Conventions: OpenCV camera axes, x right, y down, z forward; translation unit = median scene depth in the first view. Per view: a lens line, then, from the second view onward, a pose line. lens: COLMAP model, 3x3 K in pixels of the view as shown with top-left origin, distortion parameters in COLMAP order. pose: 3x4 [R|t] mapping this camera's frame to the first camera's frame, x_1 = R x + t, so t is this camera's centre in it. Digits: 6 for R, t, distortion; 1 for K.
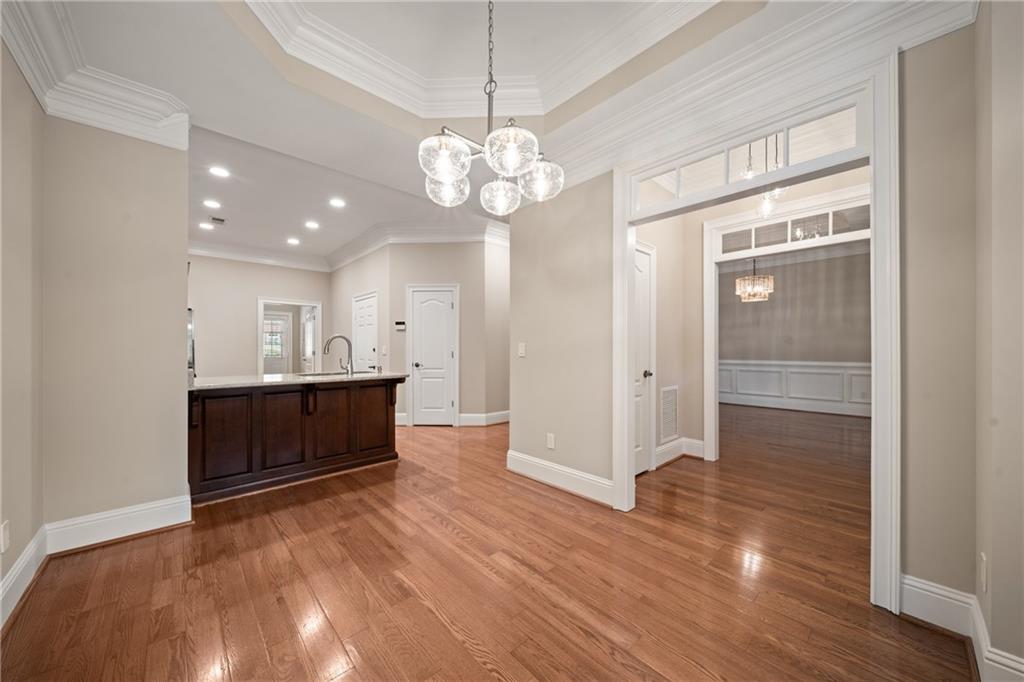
lens RADIAL K [[364.8, 0, 512.4], [0, 364.8, 349.2], [0, 0, 1]] dist [0.000879, -0.001659]
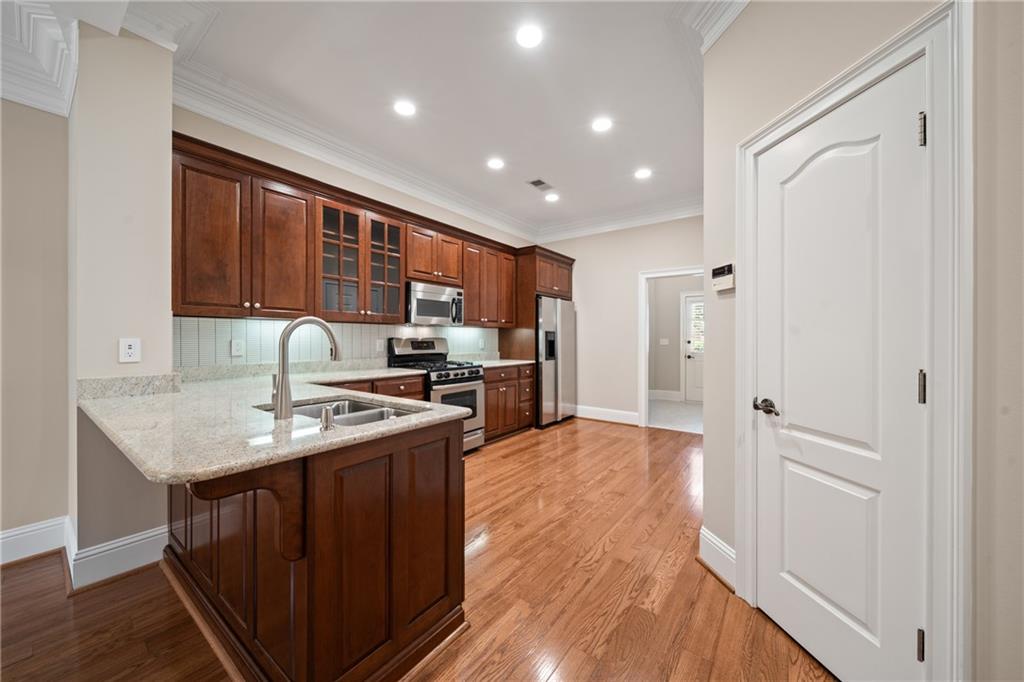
lens RADIAL K [[364.8, 0, 510.6], [0, 364.8, 340.6], [0, 0, 1]] dist [0.000879, -0.001659]
pose [[0.174192, 0.006465, -0.984690, -0.031321], [-0.001294, 0.999979, 0.006337, -0.019898], [0.984711, 0.000170, 0.174197, 1.477137]]
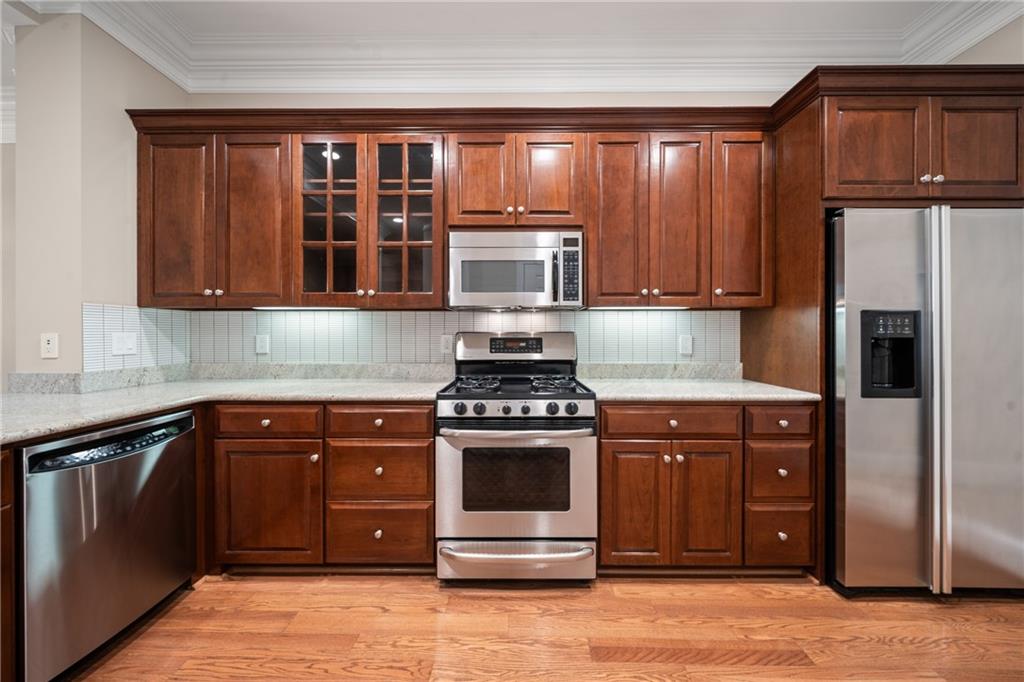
lens RADIAL K [[364.8, 0, 512.3], [0, 364.8, 335.6], [0, 0, 1]] dist [0.000879, -0.001659]
pose [[-0.689002, 0.004901, -0.724743, -0.899262], [0.000567, 0.999980, 0.006224, -0.018040], [0.724760, 0.003877, -0.688991, 1.937262]]
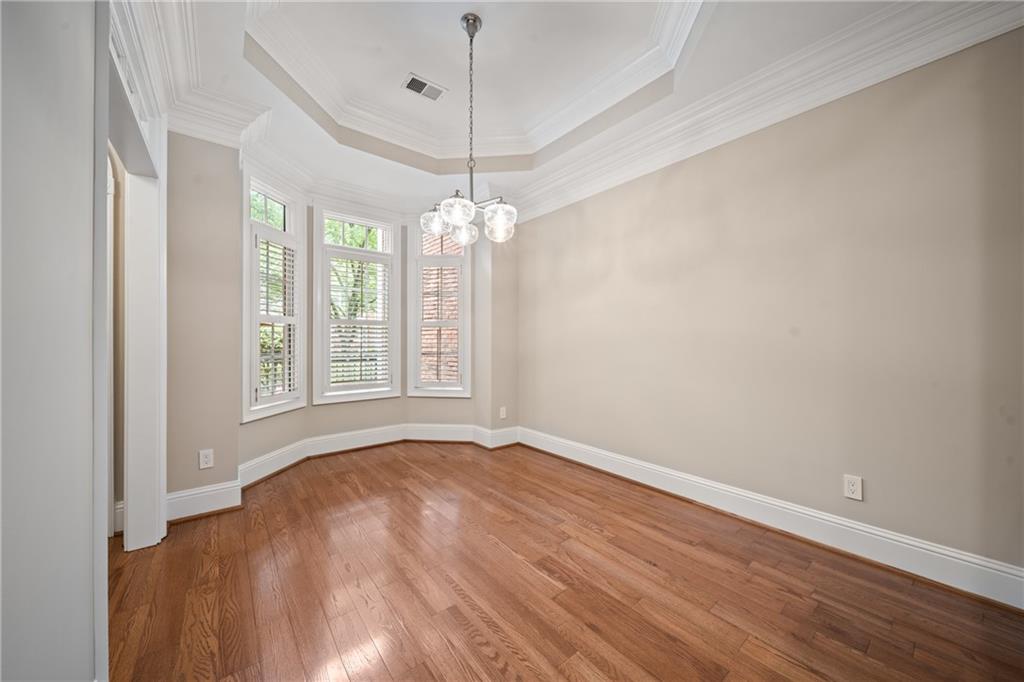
lens RADIAL K [[364.8, 0, 512.7], [0, 364.8, 338.4], [0, 0, 1]] dist [0.000879, -0.001659]
pose [[-0.997200, 0.001092, 0.074767, -0.177940], [0.000719, 0.999987, -0.005019, 0.005551], [-0.074772, -0.004951, -0.997188, 1.284377]]
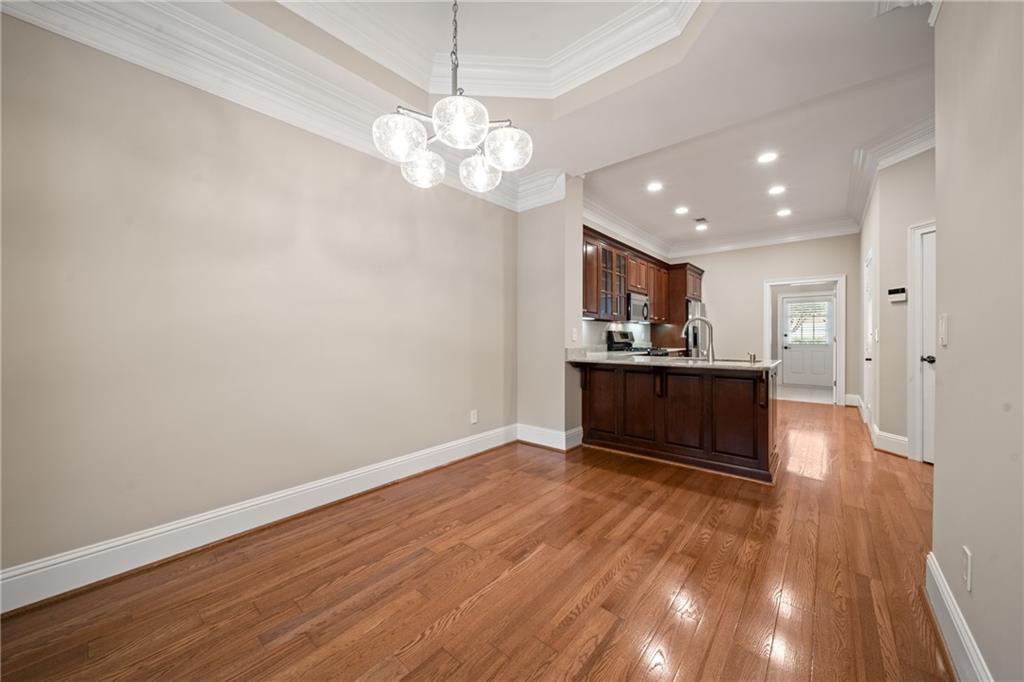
lens RADIAL K [[364.8, 0, 509.4], [0, 364.8, 339.4], [0, 0, 1]] dist [0.000879, -0.001659]
pose [[0.105869, 0.006286, -0.994360, 0.476294], [0.002167, 0.999976, 0.006552, 0.011280], [0.994378, -0.002848, 0.105853, 0.537166]]
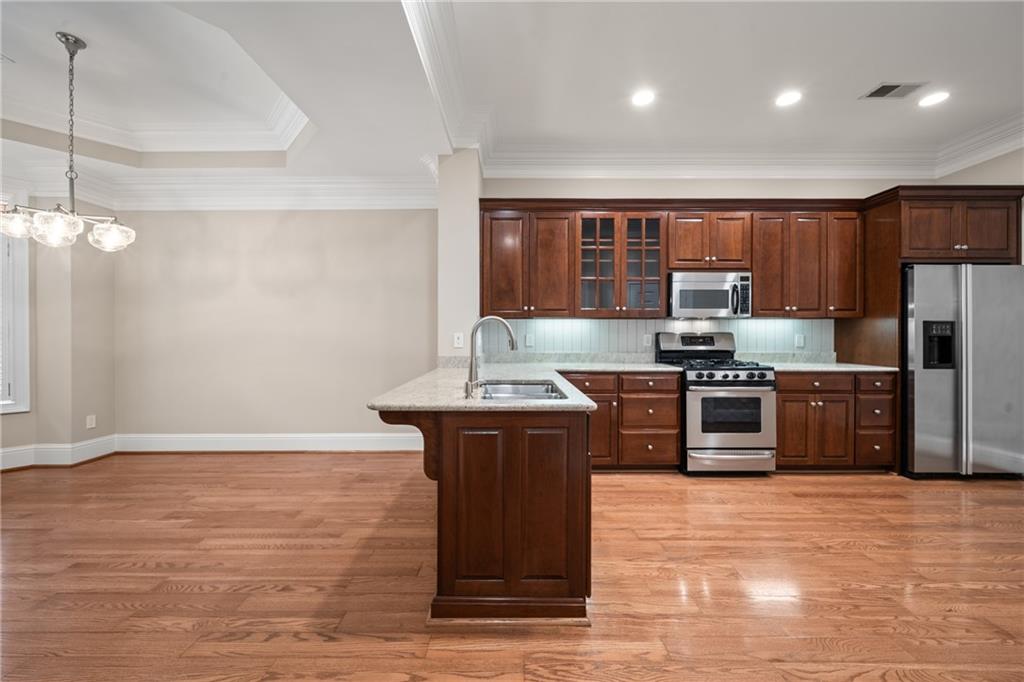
lens RADIAL K [[364.8, 0, 512.6], [0, 364.8, 336.3], [0, 0, 1]] dist [0.000879, -0.001659]
pose [[-0.682317, 0.005468, -0.731036, -0.109660], [-0.000663, 0.999967, 0.008098, -0.017750], [0.731057, 0.006010, -0.682290, 1.788540]]
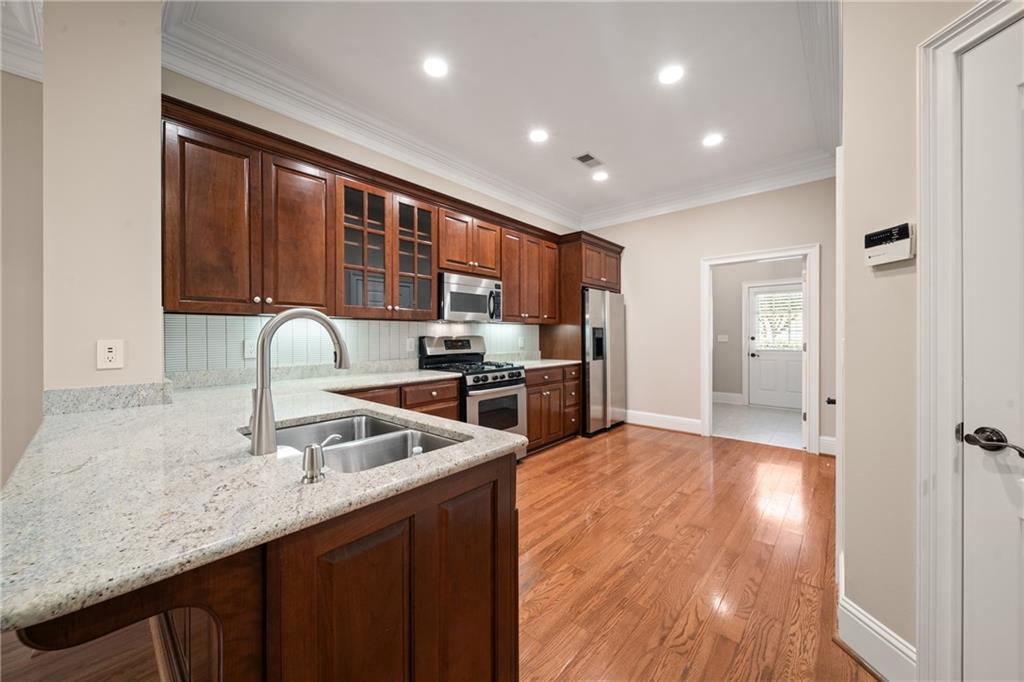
lens RADIAL K [[364.8, 0, 513.5], [0, 364.8, 339.1], [0, 0, 1]] dist [0.000879, -0.001659]
pose [[0.091820, 0.008568, -0.995739, -0.201538], [0.006135, 0.999939, 0.009170, -0.020911], [0.995757, -0.006950, 0.091761, 1.465829]]
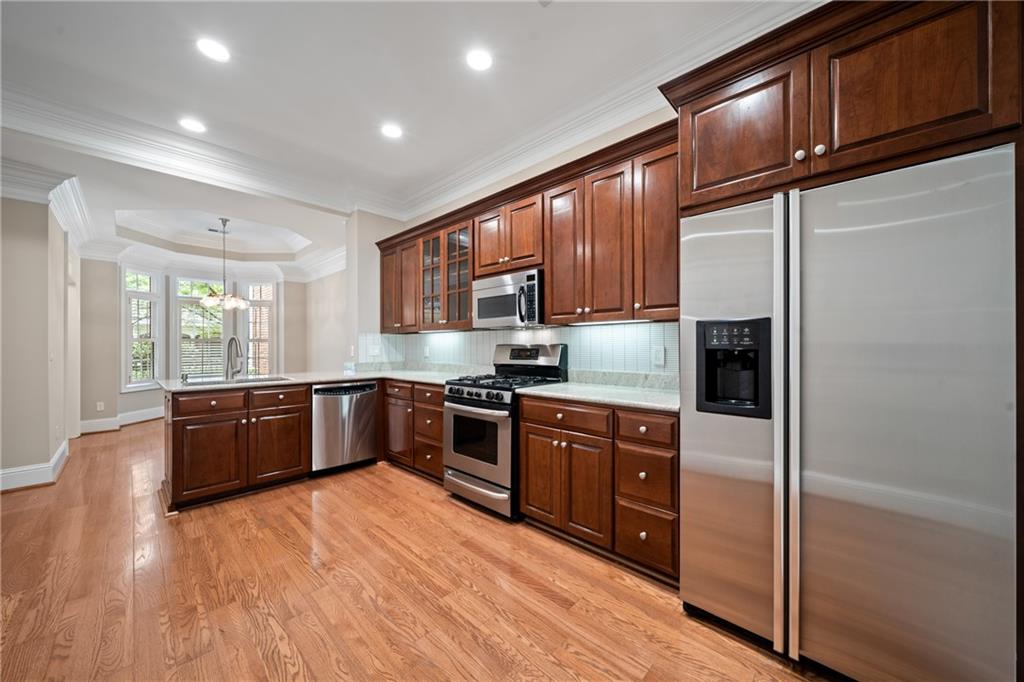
lens RADIAL K [[364.8, 0, 520.2], [0, 364.8, 344.8], [0, 0, 1]] dist [0.000879, -0.001659]
pose [[-0.997383, 0.006574, -0.071993, -1.395229], [0.006581, 0.999978, 0.000142, -0.019536], [0.071992, -0.000333, -0.997405, 2.486012]]
